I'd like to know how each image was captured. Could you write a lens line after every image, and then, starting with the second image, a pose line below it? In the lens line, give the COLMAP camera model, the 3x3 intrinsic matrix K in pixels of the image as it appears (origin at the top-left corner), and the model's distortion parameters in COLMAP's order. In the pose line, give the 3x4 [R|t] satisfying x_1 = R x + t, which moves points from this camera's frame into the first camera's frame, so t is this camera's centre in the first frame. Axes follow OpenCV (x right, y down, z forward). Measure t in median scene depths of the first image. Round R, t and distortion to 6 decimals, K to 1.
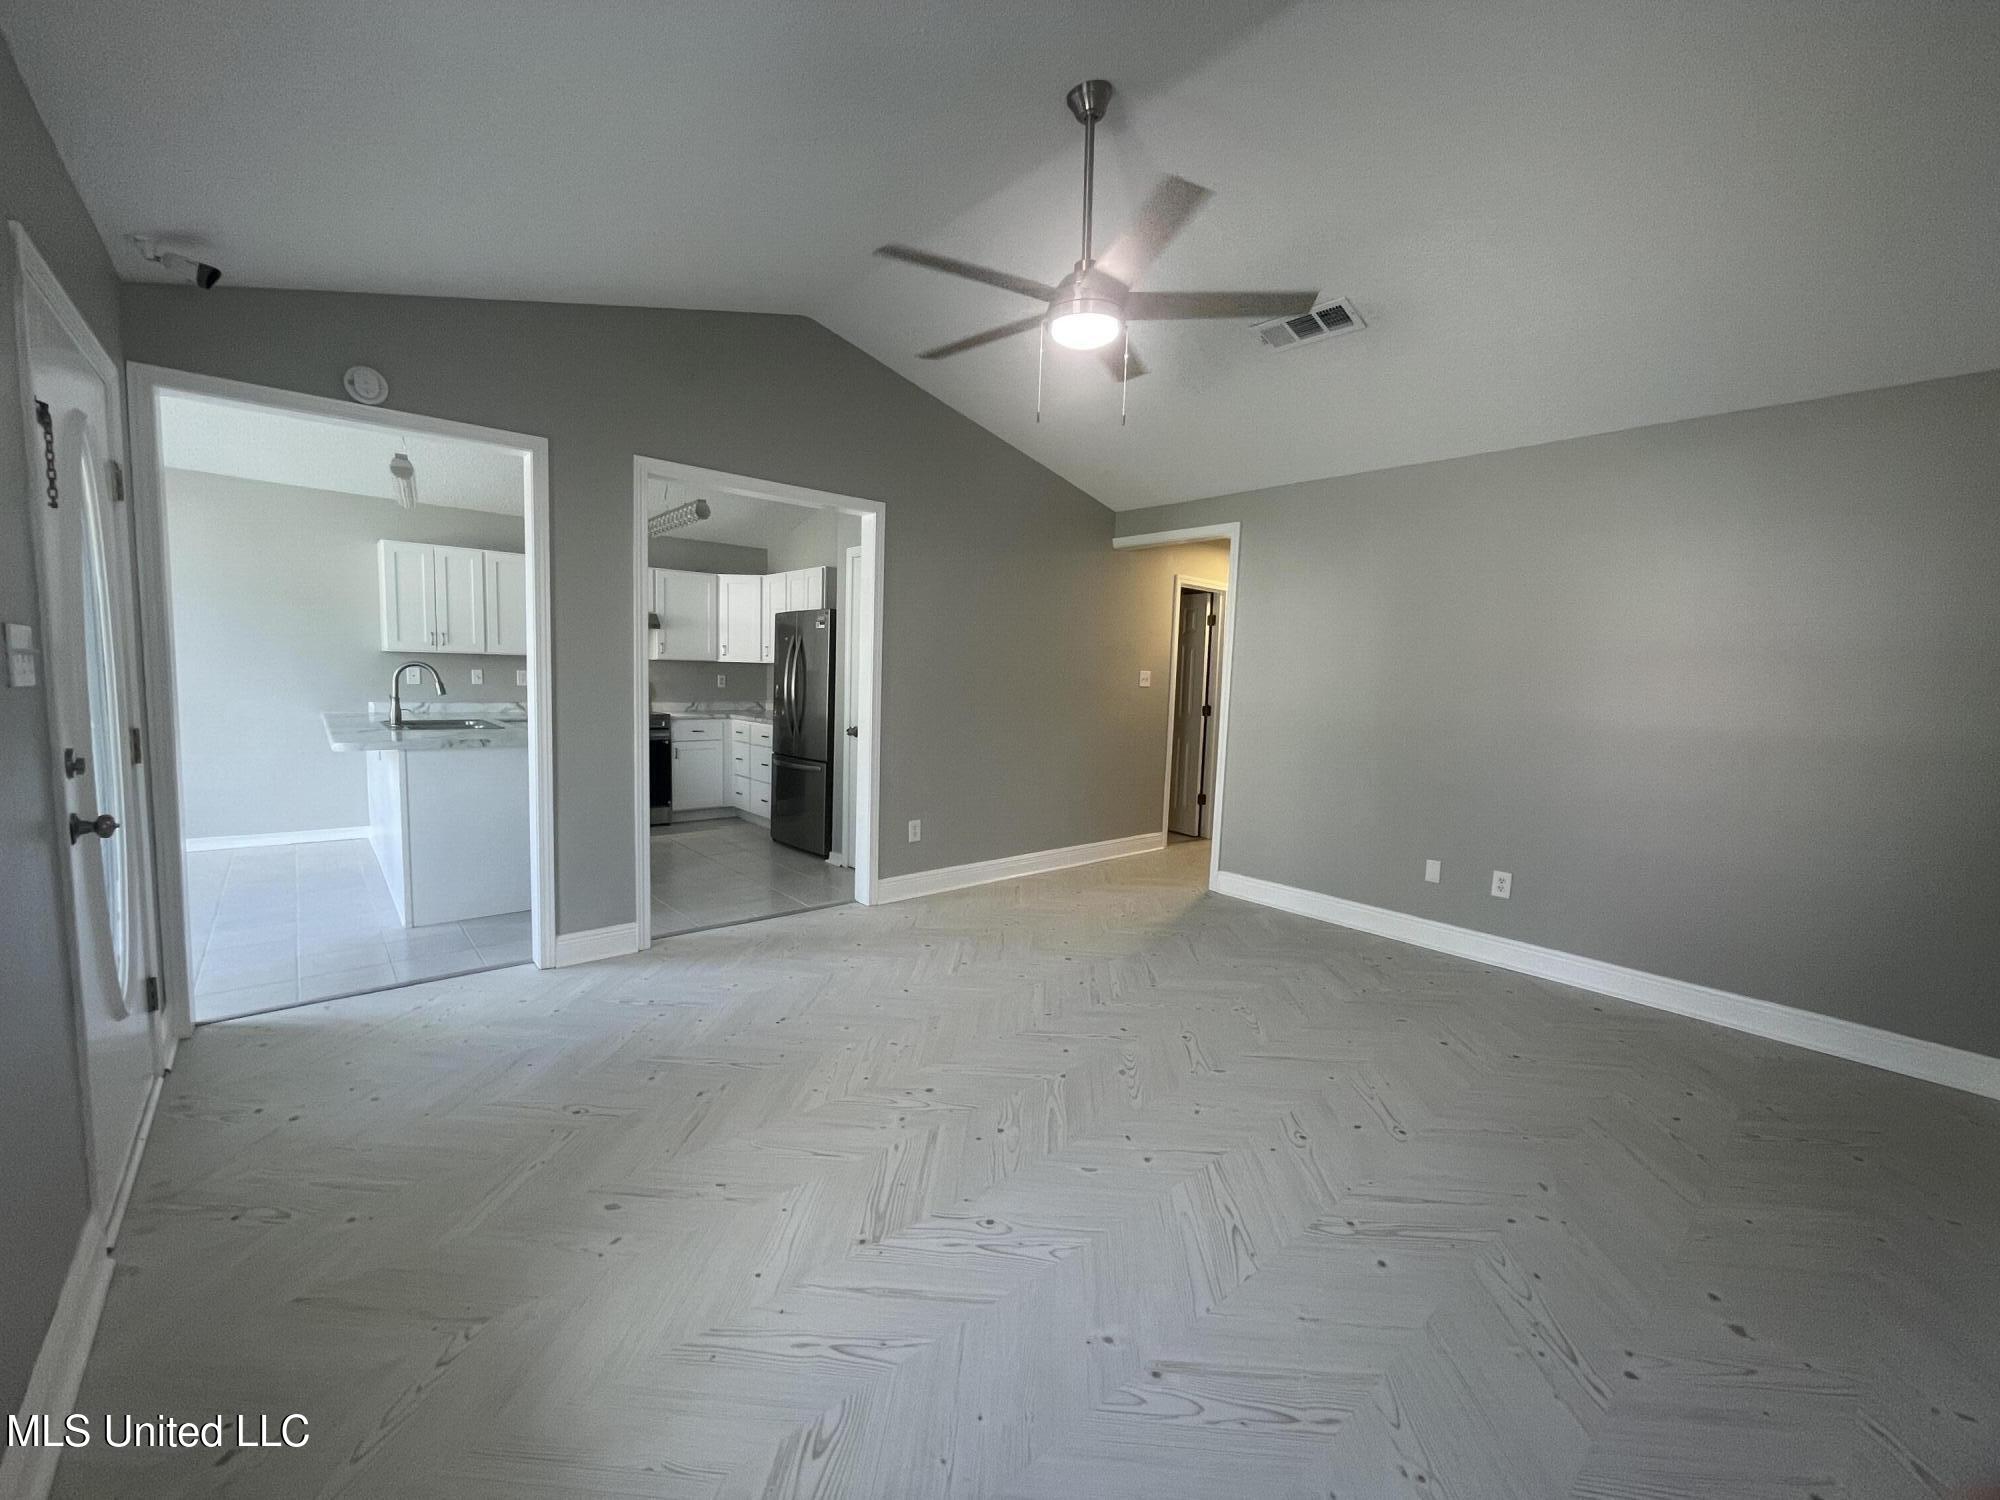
lens RADIAL K [[808.9, 0, 1000.6], [0, 808.9, 751.2], [0, 0, 1]] dist [-0.000201, -0.000080]
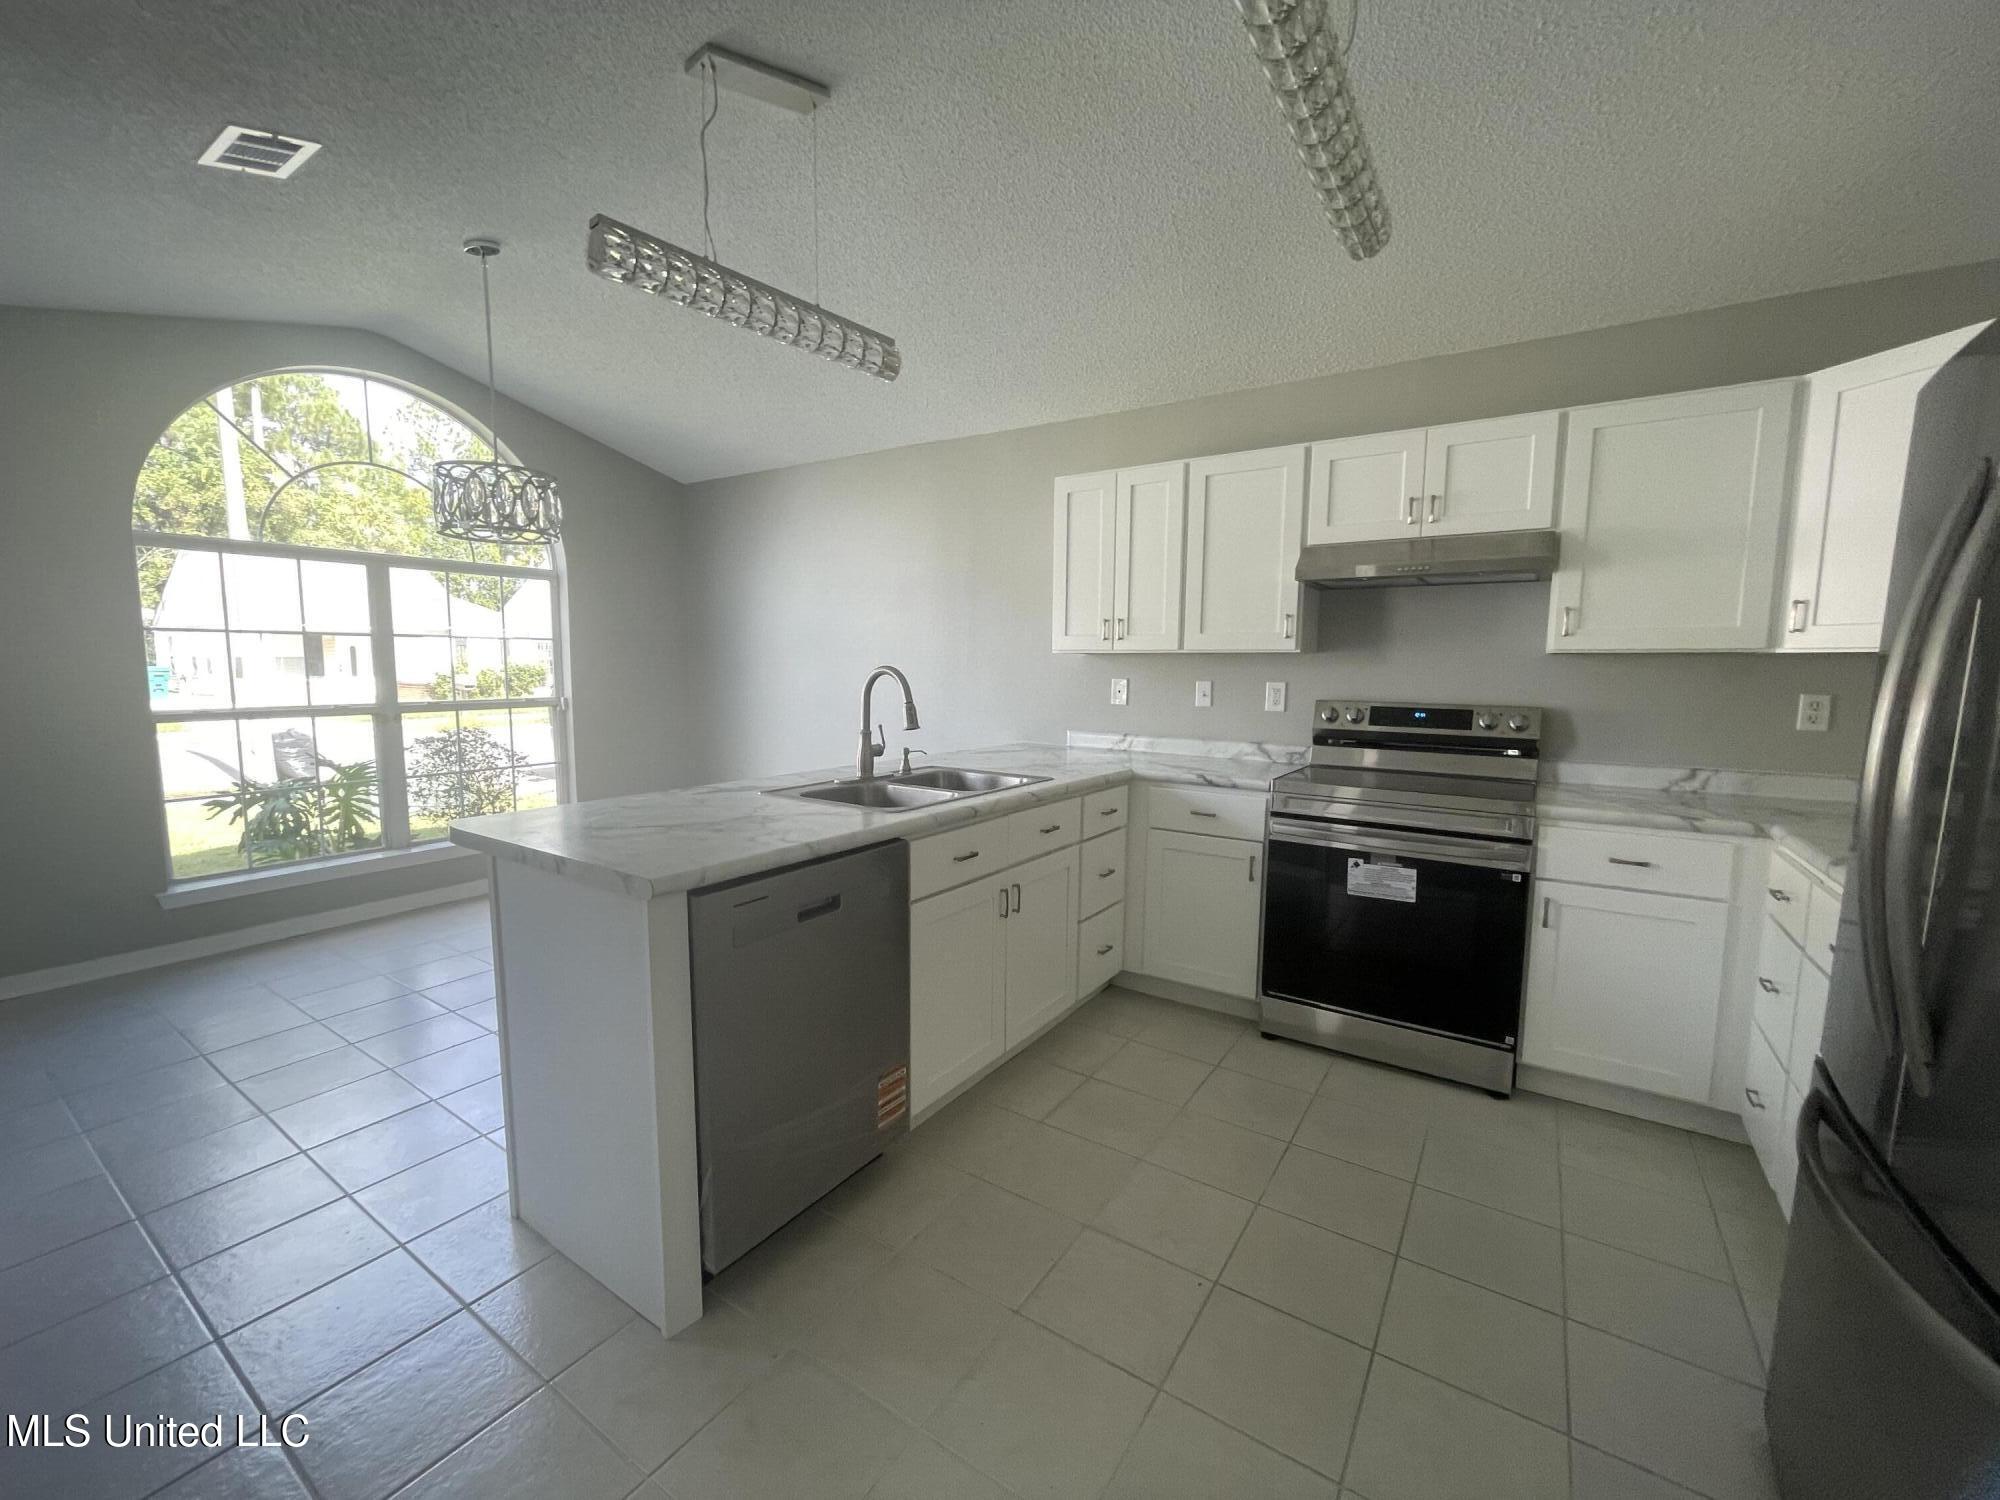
lens RADIAL K [[808.9, 0, 997.8], [0, 808.9, 750.2], [0, 0, 1]] dist [-0.000201, -0.000080]
pose [[0.267096, 0.074689, -0.960771, -0.128288], [-0.095016, 0.994175, 0.050871, -0.064053], [0.958974, 0.077701, 0.272637, 0.666456]]
